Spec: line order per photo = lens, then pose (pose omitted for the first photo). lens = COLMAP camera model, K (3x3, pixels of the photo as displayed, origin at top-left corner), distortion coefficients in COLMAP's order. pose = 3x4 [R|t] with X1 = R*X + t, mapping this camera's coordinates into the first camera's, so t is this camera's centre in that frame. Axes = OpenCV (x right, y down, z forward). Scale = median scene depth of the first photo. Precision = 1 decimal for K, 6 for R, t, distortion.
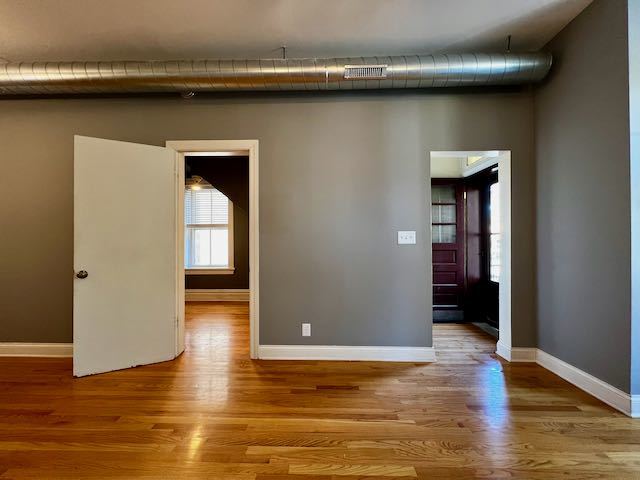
lens RADIAL K [[255.5, 0, 321.1], [0, 255.5, 240.8], [0, 0, 1]] dist [-0.003303, 0.000162]
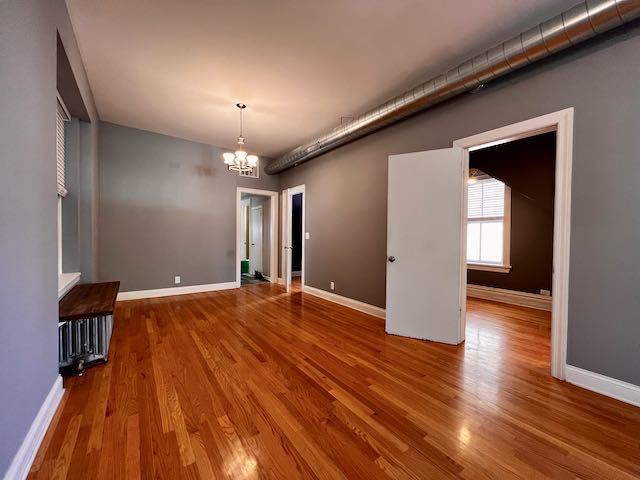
lens RADIAL K [[255.5, 0, 320.0], [0, 255.5, 242.2], [0, 0, 1]] dist [-0.003303, 0.000162]
pose [[0.608003, 0.028664, -0.793417, -0.095558], [-0.007558, 0.999512, 0.030317, 0.003817], [0.793899, -0.012436, 0.607922, -0.113867]]
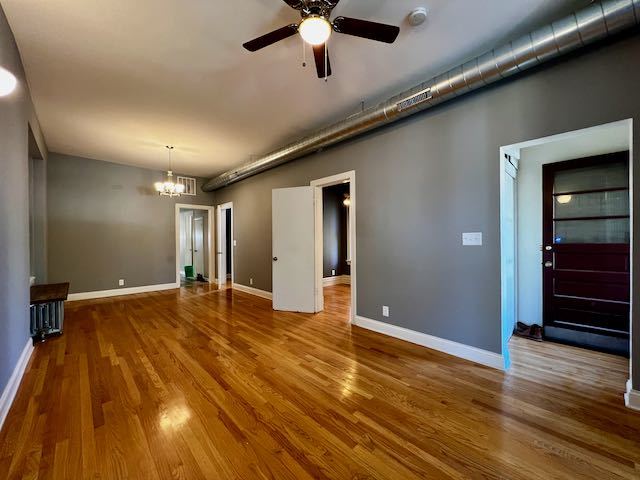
lens RADIAL K [[255.5, 0, 320.9], [0, 255.5, 242.3], [0, 0, 1]] dist [-0.003303, 0.000162]
pose [[0.707011, 0.003377, -0.707194, 0.685852], [0.010277, 0.999834, 0.015049, -0.023321], [0.707128, -0.017907, 0.706859, -0.147837]]
